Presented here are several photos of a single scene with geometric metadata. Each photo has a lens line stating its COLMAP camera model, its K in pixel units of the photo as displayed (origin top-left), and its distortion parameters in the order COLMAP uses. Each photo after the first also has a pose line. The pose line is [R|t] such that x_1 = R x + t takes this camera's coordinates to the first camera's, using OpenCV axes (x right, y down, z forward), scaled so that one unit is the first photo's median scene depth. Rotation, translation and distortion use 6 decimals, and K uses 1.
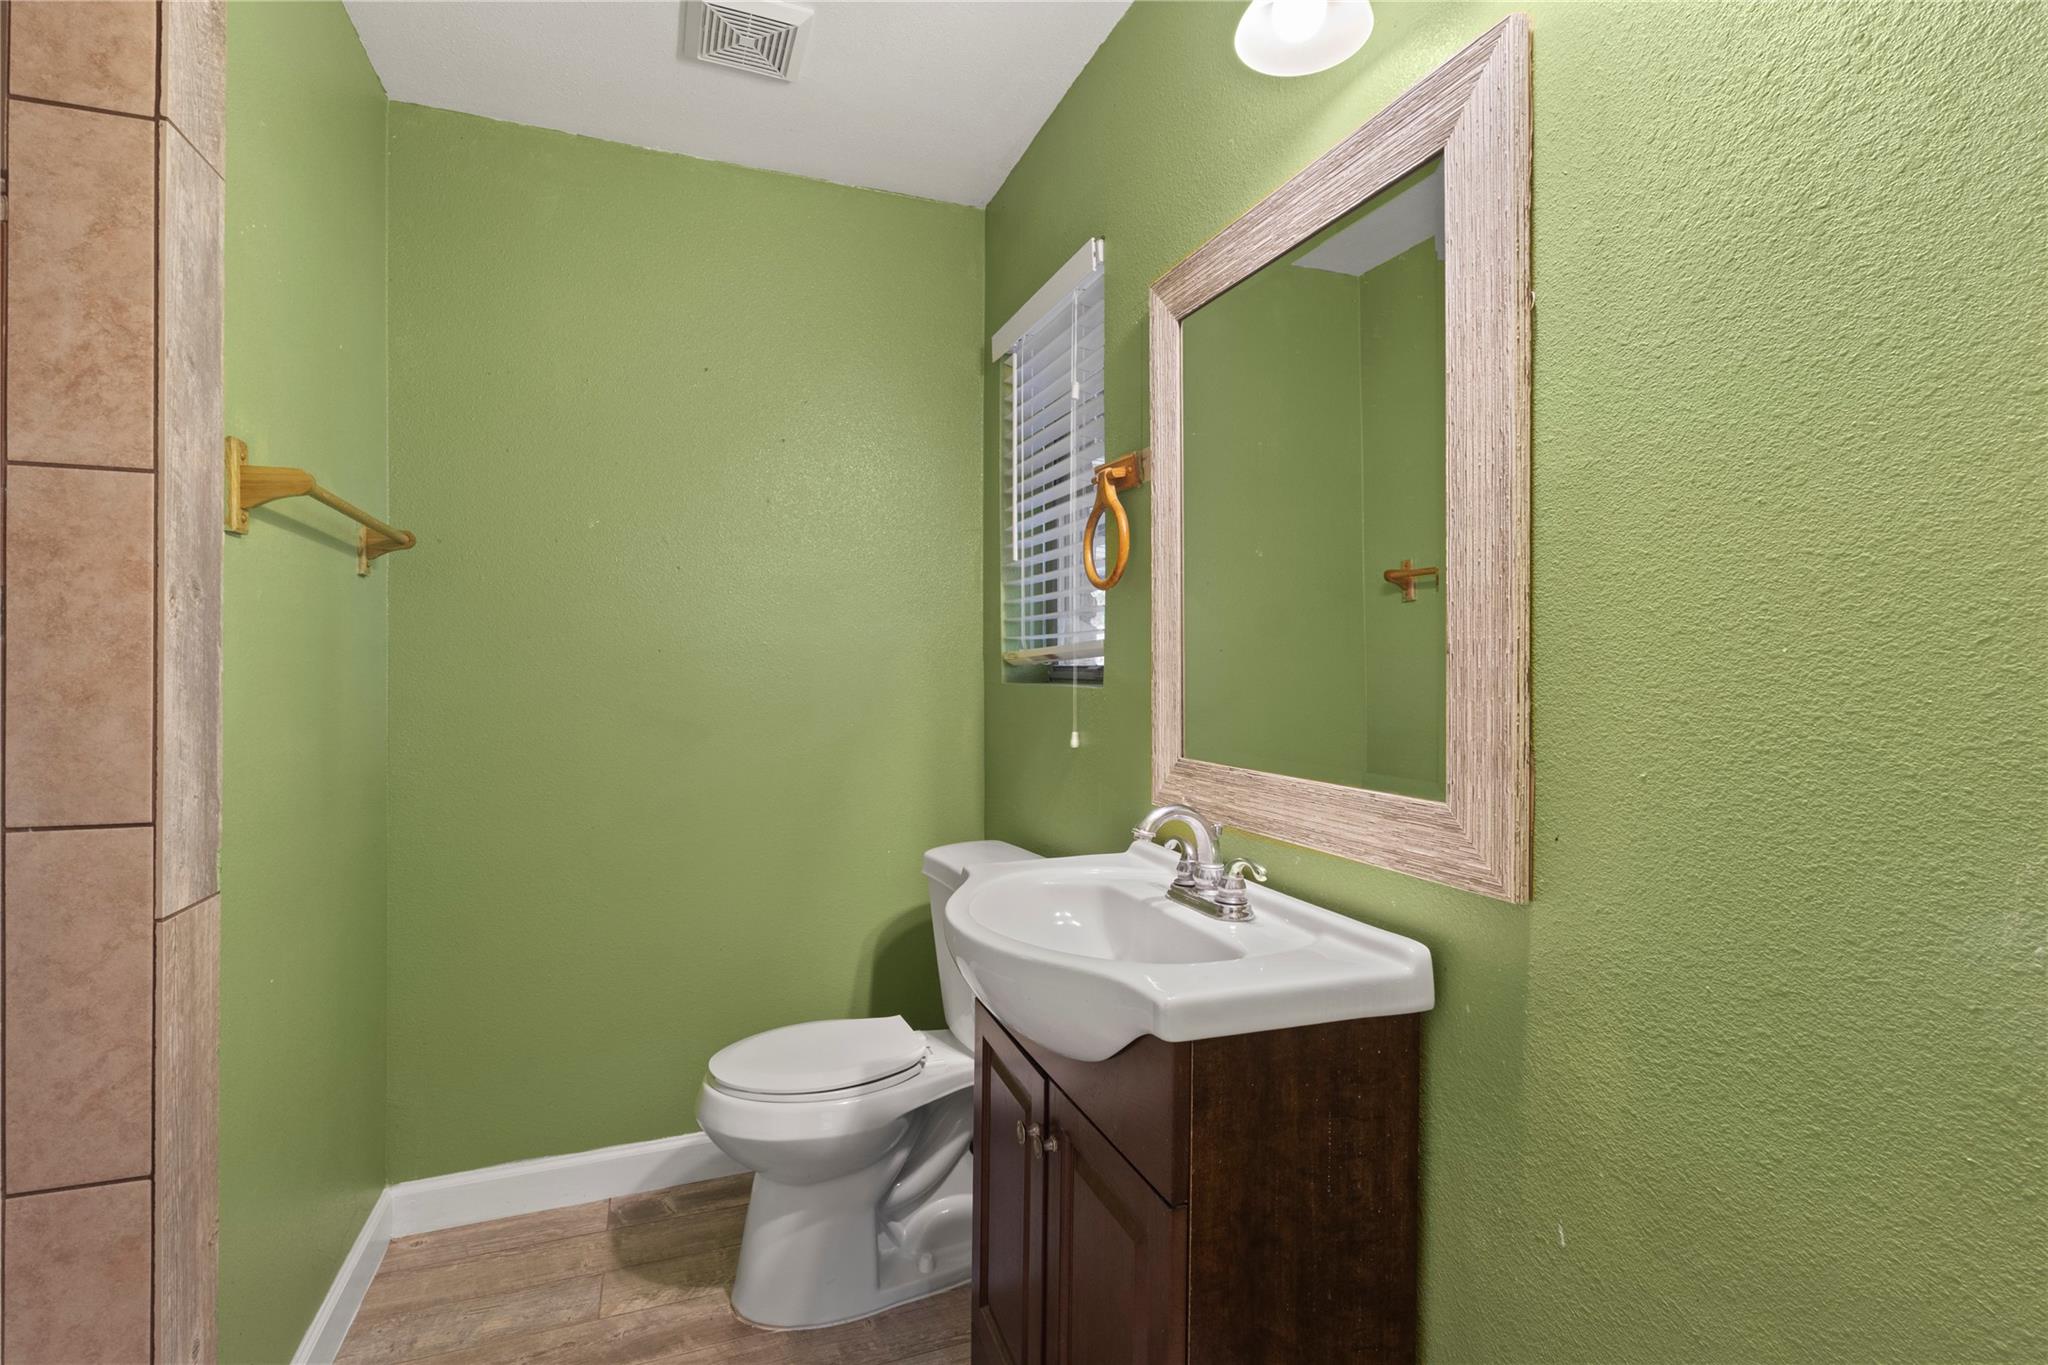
lens RADIAL K [[958.0, 0, 1022.7], [0, 958.0, 675.4], [0, 0, 1]] dist [-0.000242, -0.000283]
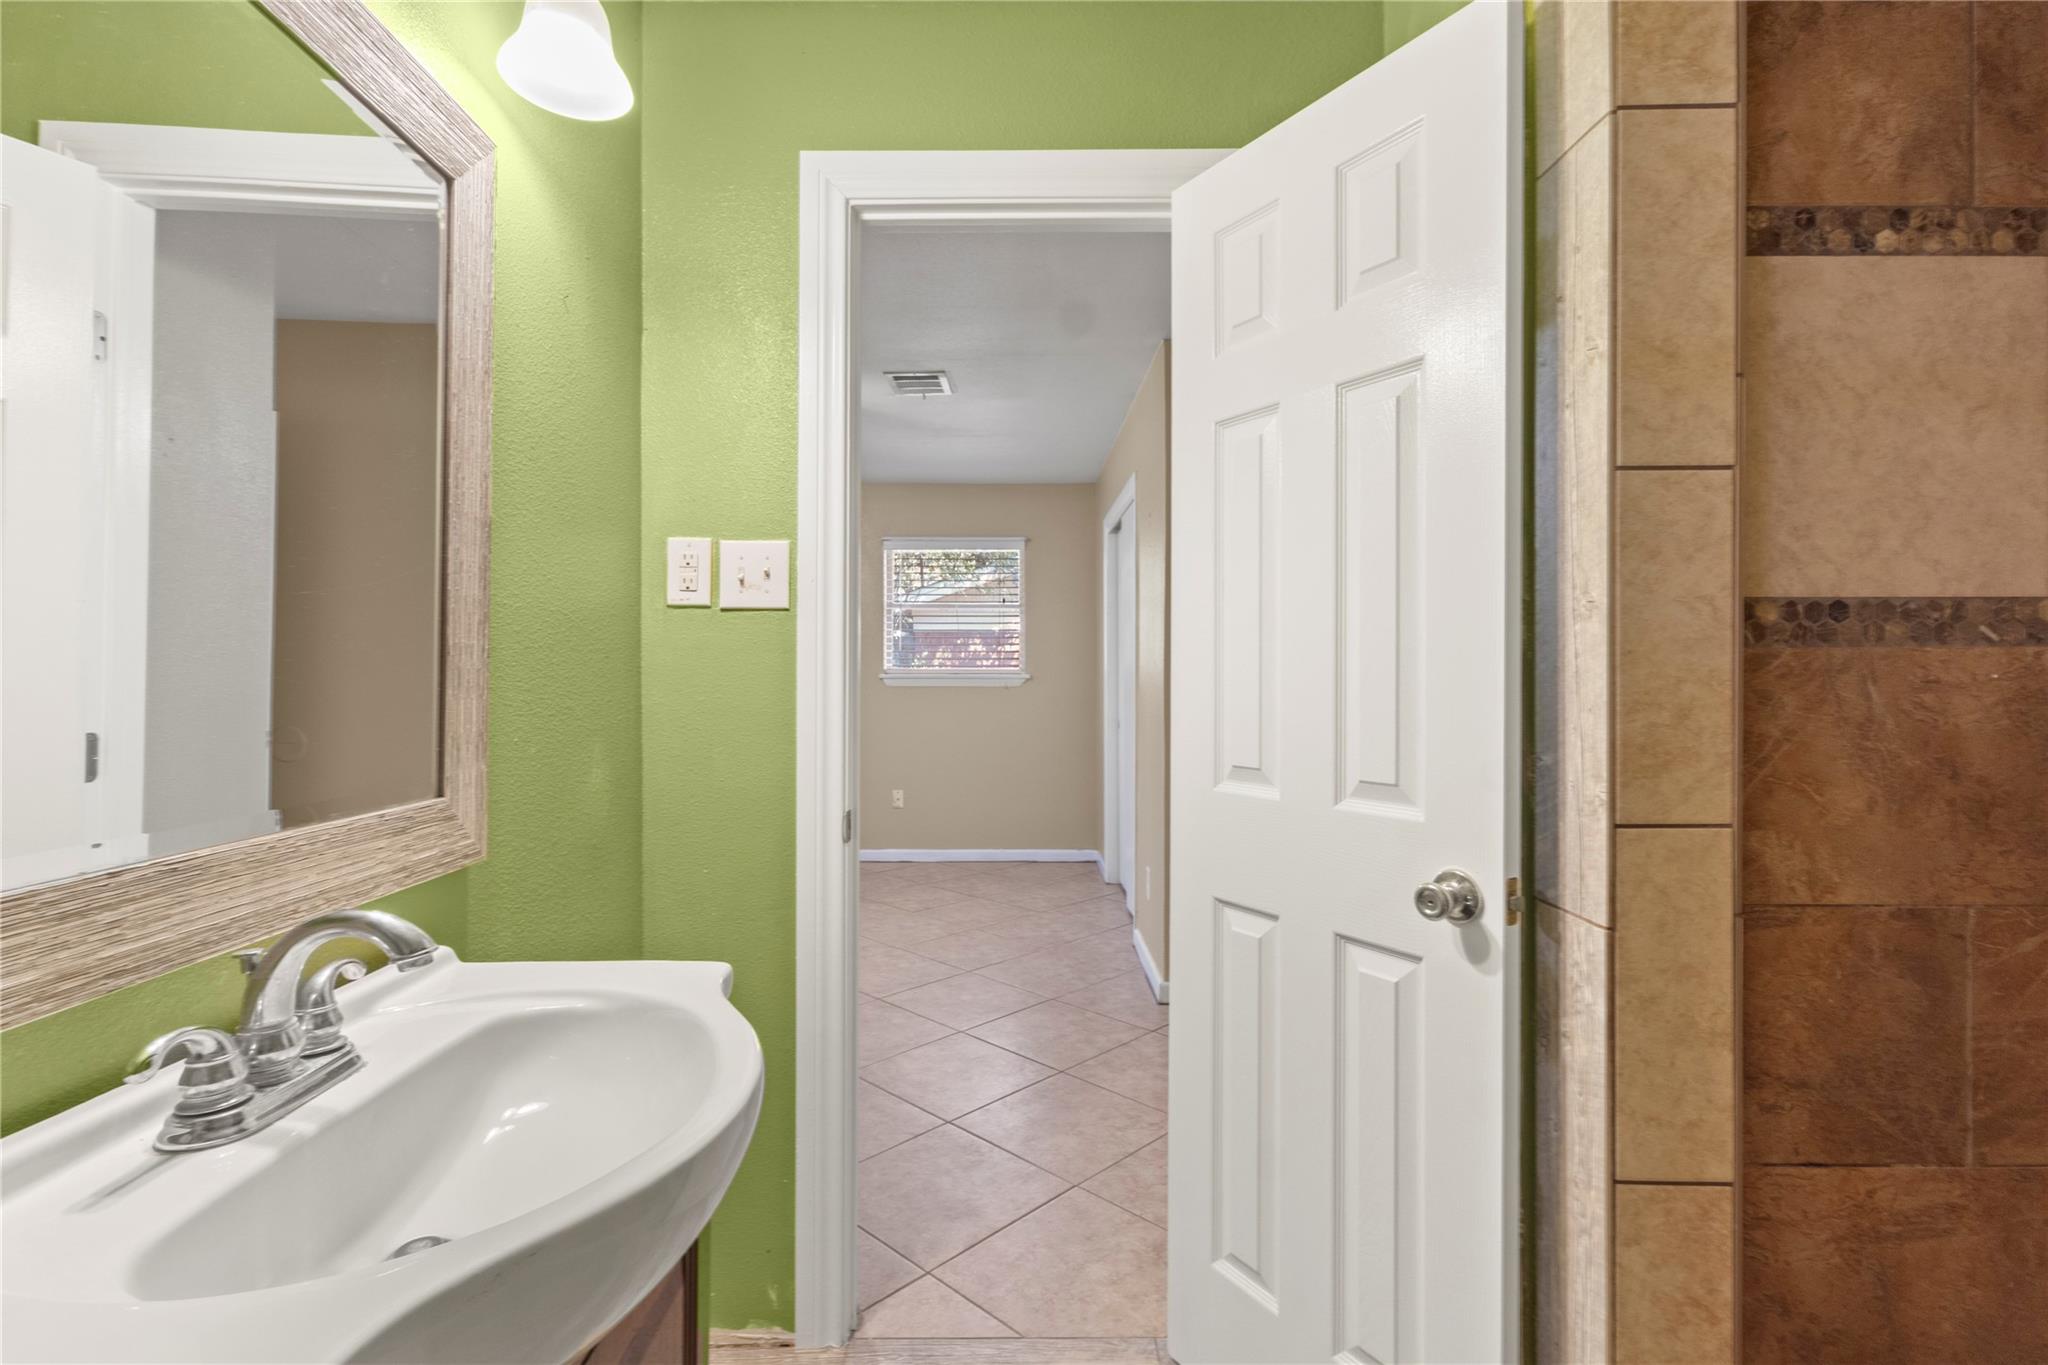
lens RADIAL K [[958.0, 0, 1020.8], [0, 958.0, 671.9], [0, 0, 1]] dist [-0.000242, -0.000283]
pose [[-0.939592, -0.004967, 0.342260, -0.457777], [-0.004075, 0.999986, 0.003325, -0.008908], [-0.342272, 0.001730, -0.939599, 1.581219]]
